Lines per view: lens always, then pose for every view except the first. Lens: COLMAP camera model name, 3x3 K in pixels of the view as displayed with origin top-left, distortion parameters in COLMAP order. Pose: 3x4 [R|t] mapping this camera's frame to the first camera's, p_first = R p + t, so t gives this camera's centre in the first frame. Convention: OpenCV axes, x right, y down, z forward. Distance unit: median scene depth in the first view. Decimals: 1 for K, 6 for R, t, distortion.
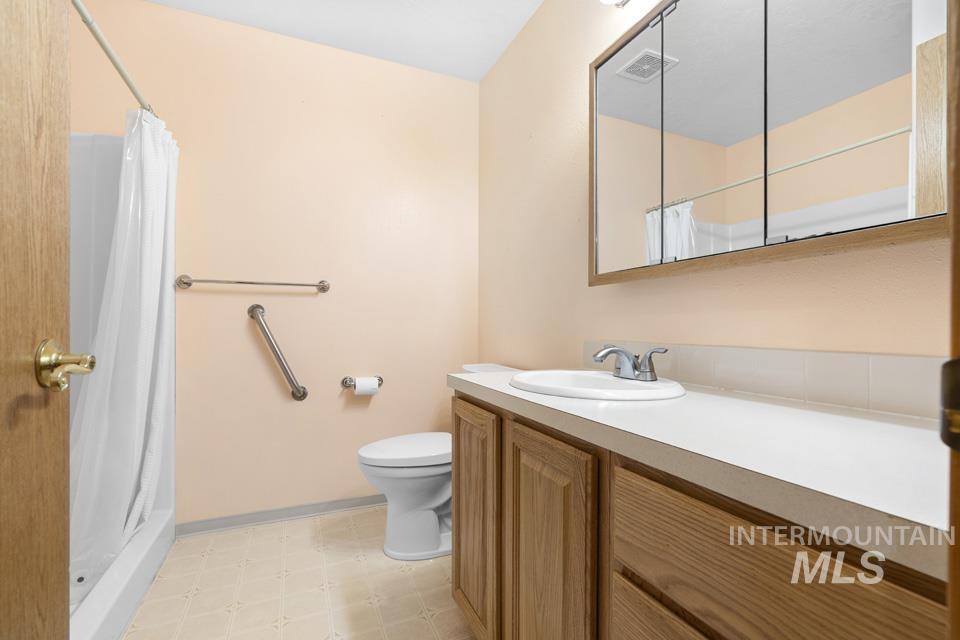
lens RADIAL K [[435.1, 0, 480.1], [0, 435.1, 324.6], [0, 0, 1]] dist [-0.005451, 0.001244]
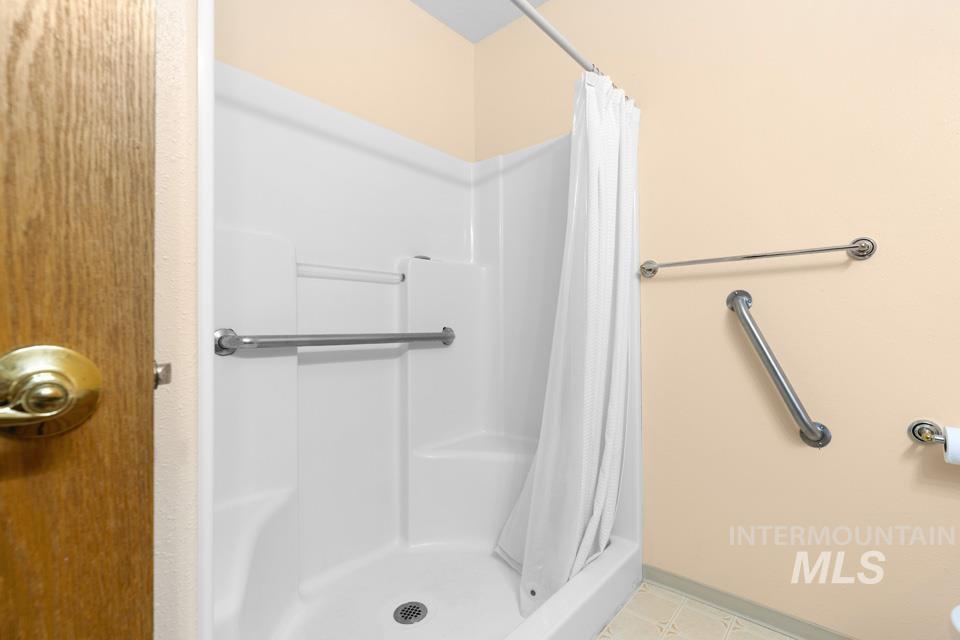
lens RADIAL K [[435.1, 0, 481.1], [0, 435.1, 321.8], [0, 0, 1]] dist [-0.005451, 0.001244]
pose [[0.421293, -0.011580, -0.906851, -0.072024], [0.016686, 0.999848, -0.005016, -0.000653], [0.906771, -0.013018, 0.421422, 0.353813]]
